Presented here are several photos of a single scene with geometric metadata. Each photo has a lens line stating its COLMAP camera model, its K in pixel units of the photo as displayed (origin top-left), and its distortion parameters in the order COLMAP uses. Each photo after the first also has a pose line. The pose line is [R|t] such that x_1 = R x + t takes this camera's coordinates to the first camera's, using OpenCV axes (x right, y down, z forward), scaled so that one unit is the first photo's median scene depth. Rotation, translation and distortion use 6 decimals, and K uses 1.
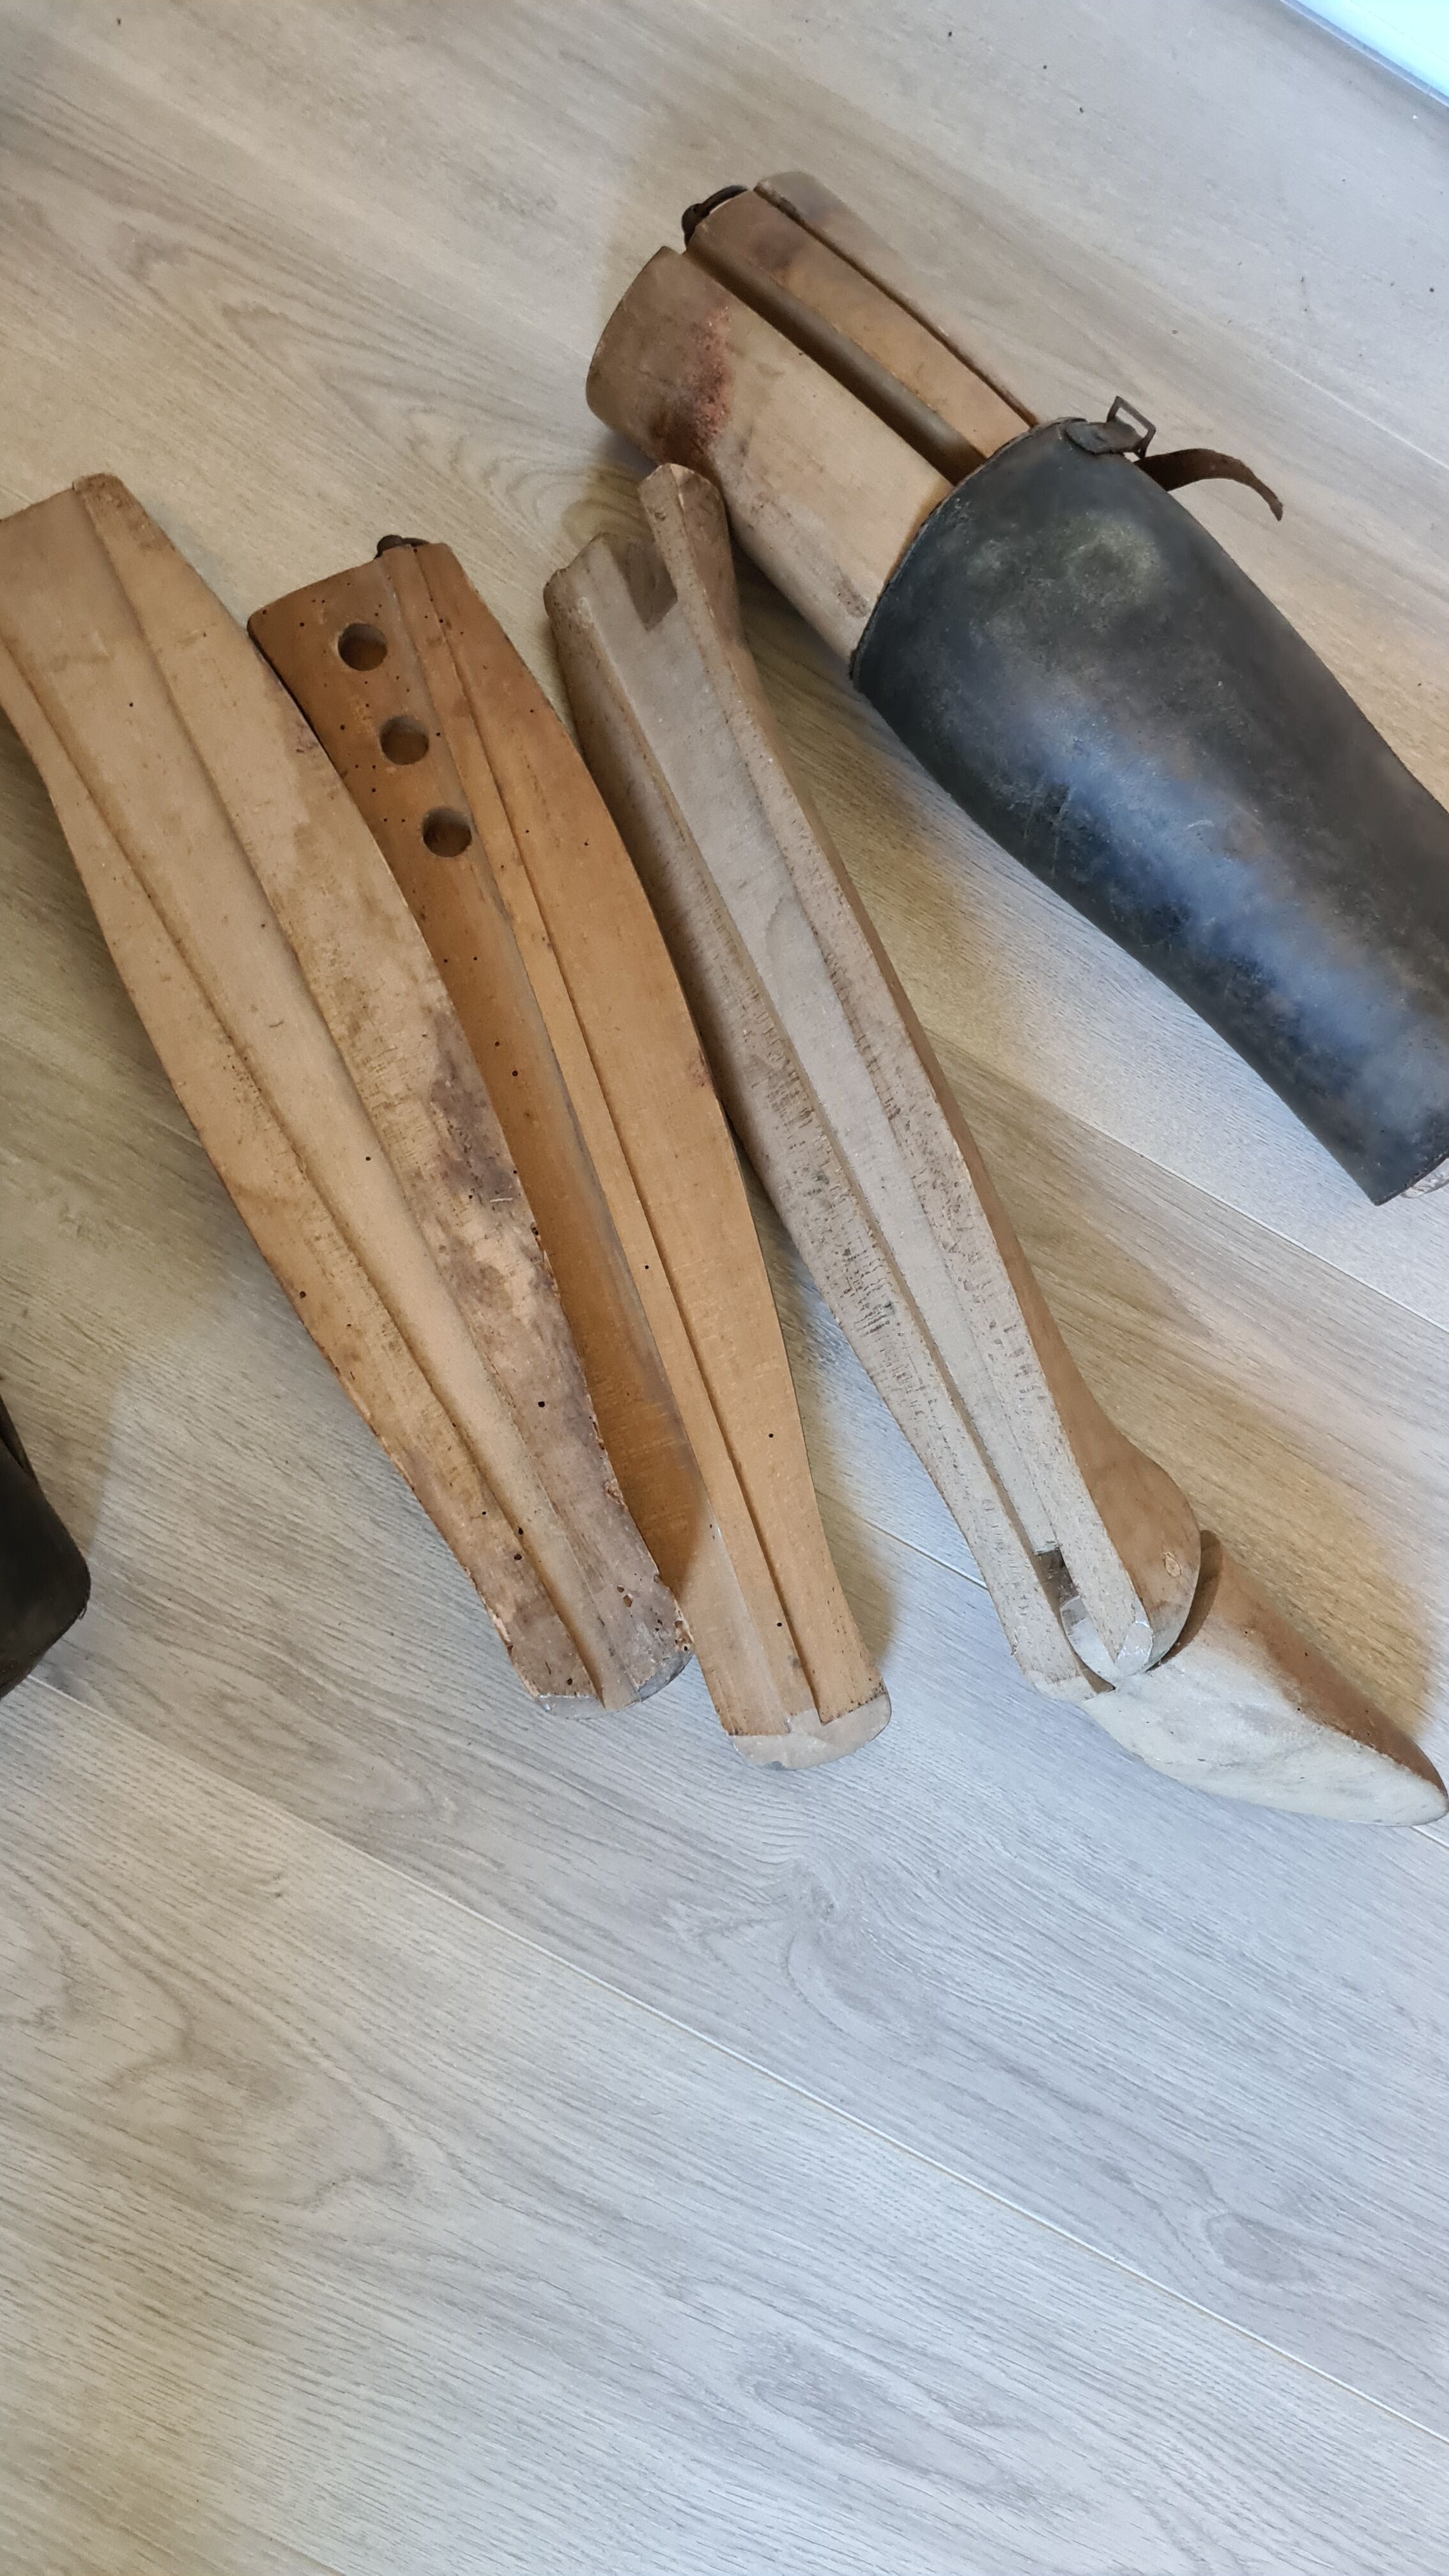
lens RADIAL K [[2026.9, 0, 724.5], [0, 2026.9, 1288.0], [0, 0, 1]] dist [-0.000131, -0.006149]
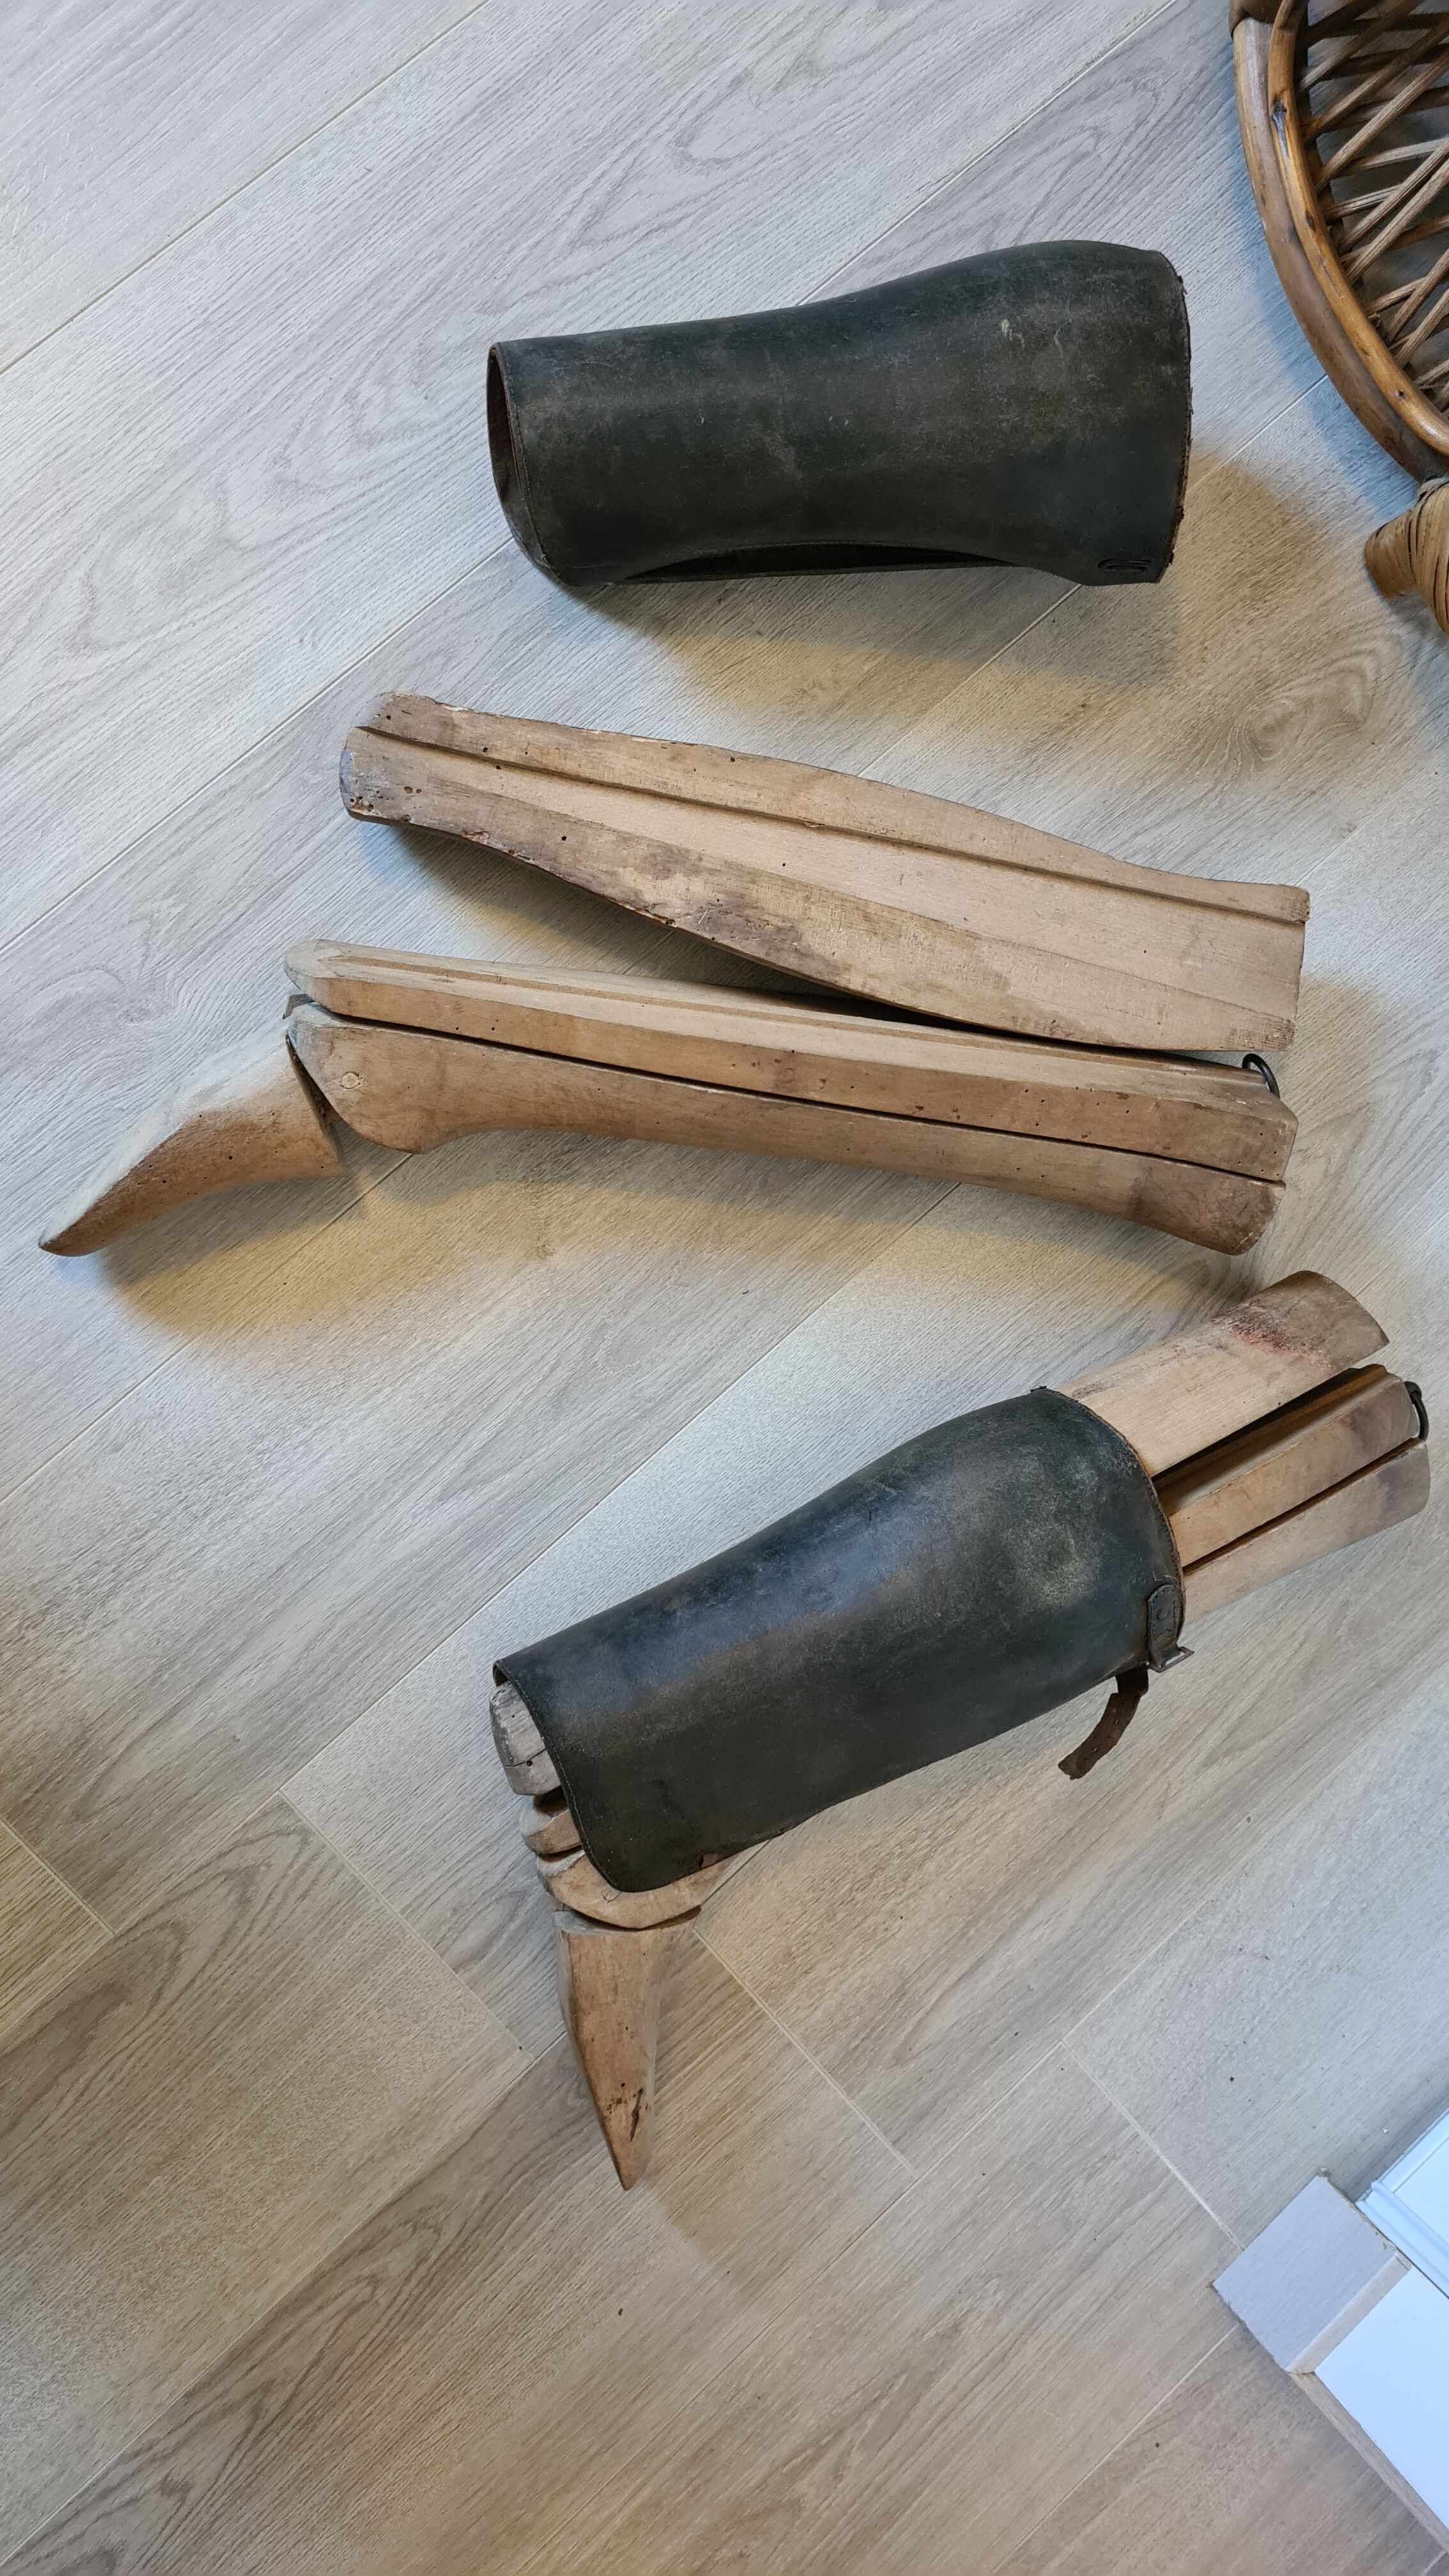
lens RADIAL K [[1981.9, 0, 706.2], [0, 1981.9, 1265.8], [0, 0, 1]] dist [0.042014, -0.048855]
pose [[-0.314939, 0.914979, -0.252242, 0.407874], [-0.947162, -0.320017, 0.021764, -0.124363], [-0.060808, 0.245768, 0.967419, -0.222711]]
